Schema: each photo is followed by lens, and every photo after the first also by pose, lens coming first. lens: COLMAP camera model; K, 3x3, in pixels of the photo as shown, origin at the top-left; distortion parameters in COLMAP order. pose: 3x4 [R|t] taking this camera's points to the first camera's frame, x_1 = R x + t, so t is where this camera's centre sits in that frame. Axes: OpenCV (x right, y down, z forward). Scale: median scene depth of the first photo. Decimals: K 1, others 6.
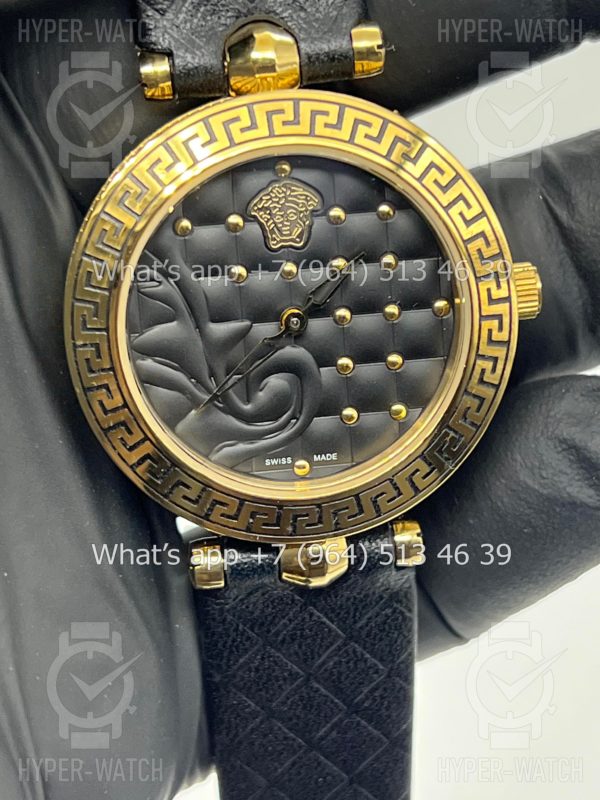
lens RADIAL K [[1808.2, 0, 300.0], [0, 1808.2, 400.0], [0, 0, 1]] dist [0.151783, 0.332892]
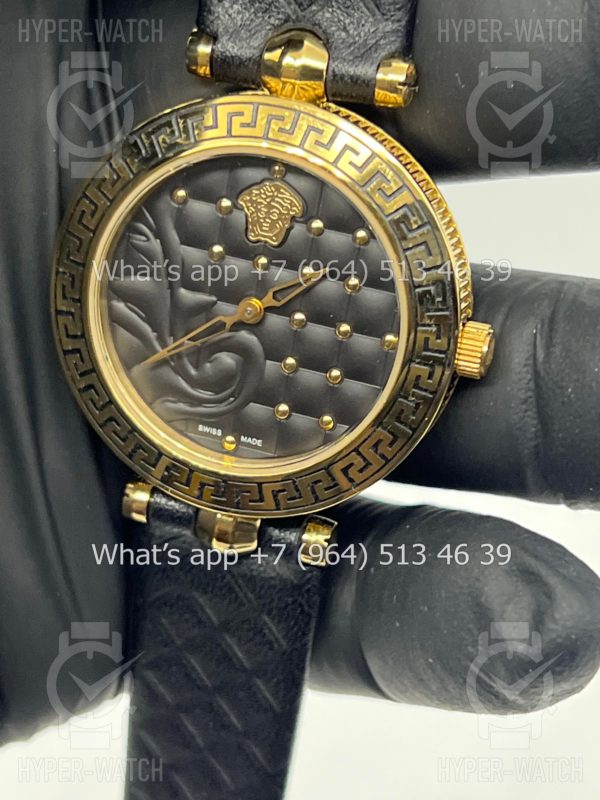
lens RADIAL K [[1808.2, 0, 300.0], [0, 1808.2, 400.0], [0, 0, 1]] dist [0.151783, 0.332892]
pose [[0.897723, 0.319545, -0.303289, 0.363517], [-0.303304, 0.947570, 0.100591, -0.109593], [0.319531, 0.001686, 0.947574, -0.002545]]
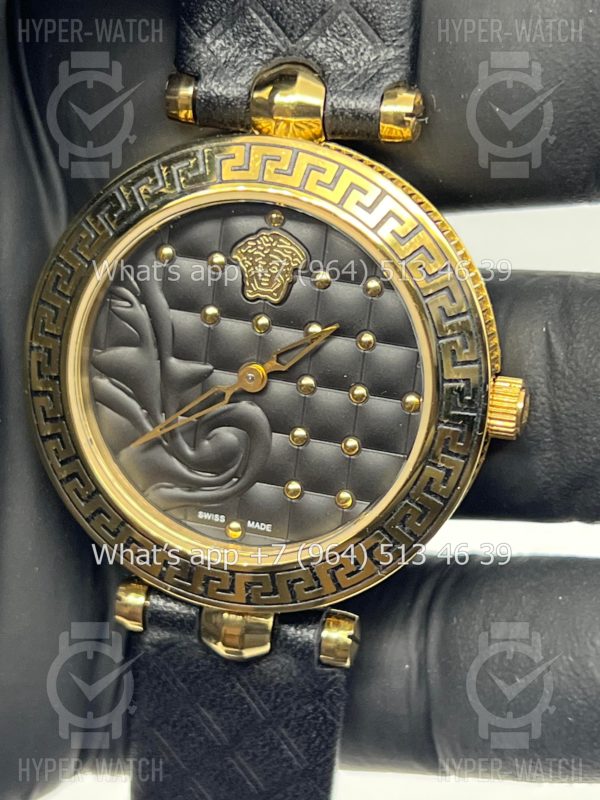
lens RADIAL K [[1808.2, 0, 300.0], [0, 1808.2, 400.0], [0, 0, 1]] dist [0.151783, 0.332892]
pose [[0.921184, 0.247344, -0.300403, 0.306942], [-0.253789, 0.967091, 0.018036, -0.055397], [0.294978, 0.059624, 0.953642, 0.105323]]
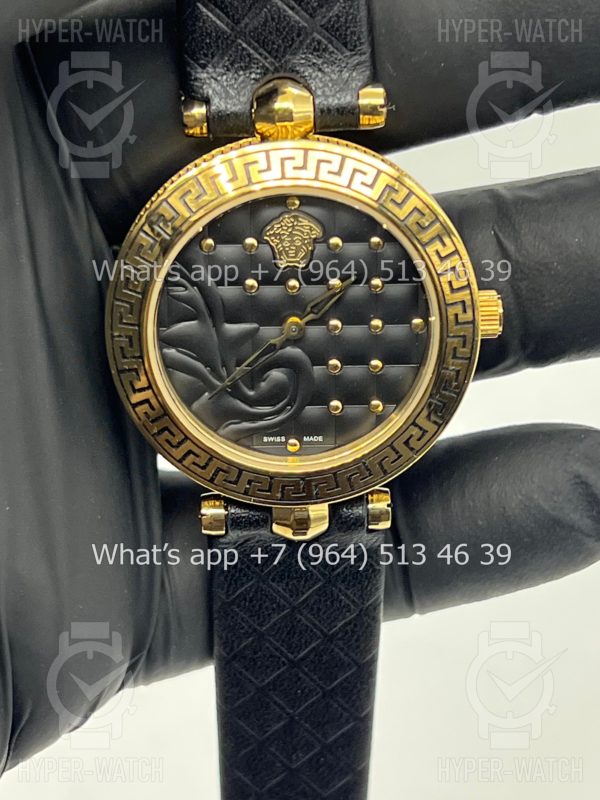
lens RADIAL K [[1808.2, 0, 300.0], [0, 1808.2, 400.0], [0, 0, 1]] dist [0.151783, 0.332892]
pose [[0.994125, 0.083205, -0.069225, 0.089099], [-0.076926, 0.993066, 0.088895, -0.103630], [0.076142, -0.083048, 0.993632, -0.210411]]
